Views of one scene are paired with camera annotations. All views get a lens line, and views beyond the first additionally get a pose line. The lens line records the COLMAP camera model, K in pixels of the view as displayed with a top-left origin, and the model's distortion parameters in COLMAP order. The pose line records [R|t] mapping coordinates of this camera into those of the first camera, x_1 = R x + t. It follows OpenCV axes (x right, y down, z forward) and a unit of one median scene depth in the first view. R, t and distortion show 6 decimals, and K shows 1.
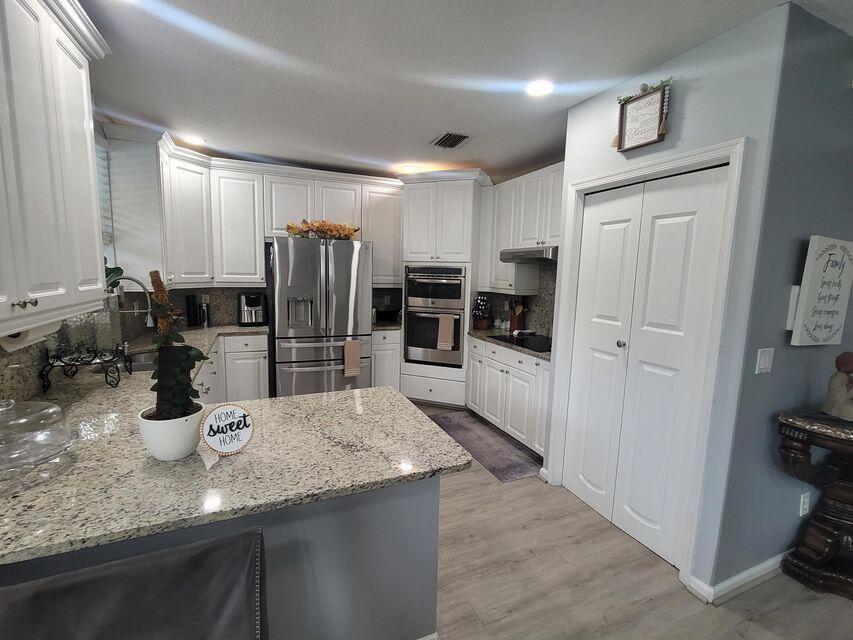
lens RADIAL K [[397.7, 0, 426.5], [0, 397.7, 320.0], [0, 0, 1]] dist [-0.003783, 0.000108]
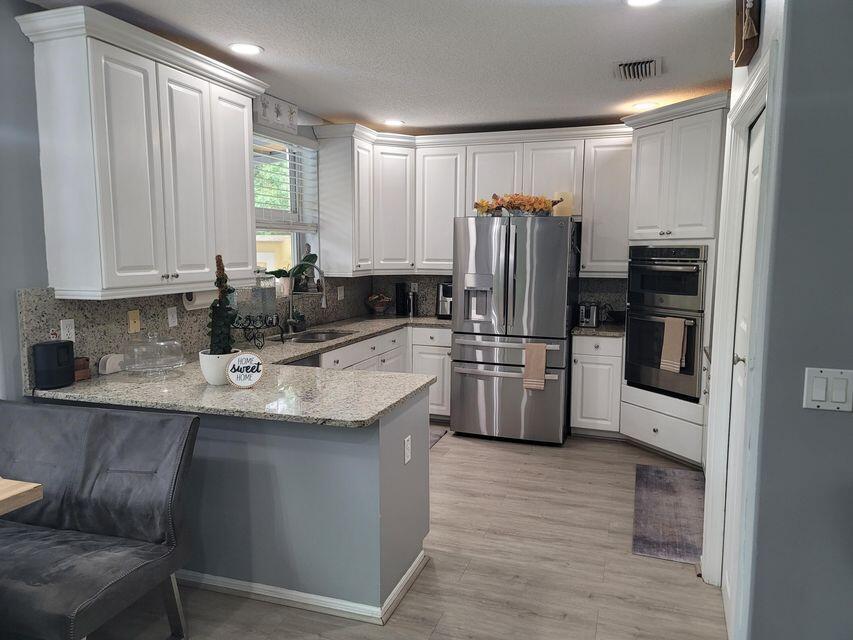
lens RADIAL K [[633.5, 0, 426.5], [0, 633.5, 320.0], [0, 0, 1]] dist [0.079841, -0.057771]
pose [[0.733067, 0.055288, -0.677906, 0.510607], [-0.072659, 0.997353, 0.002770, 0.018008], [0.676265, 0.047225, 0.735143, -0.070710]]
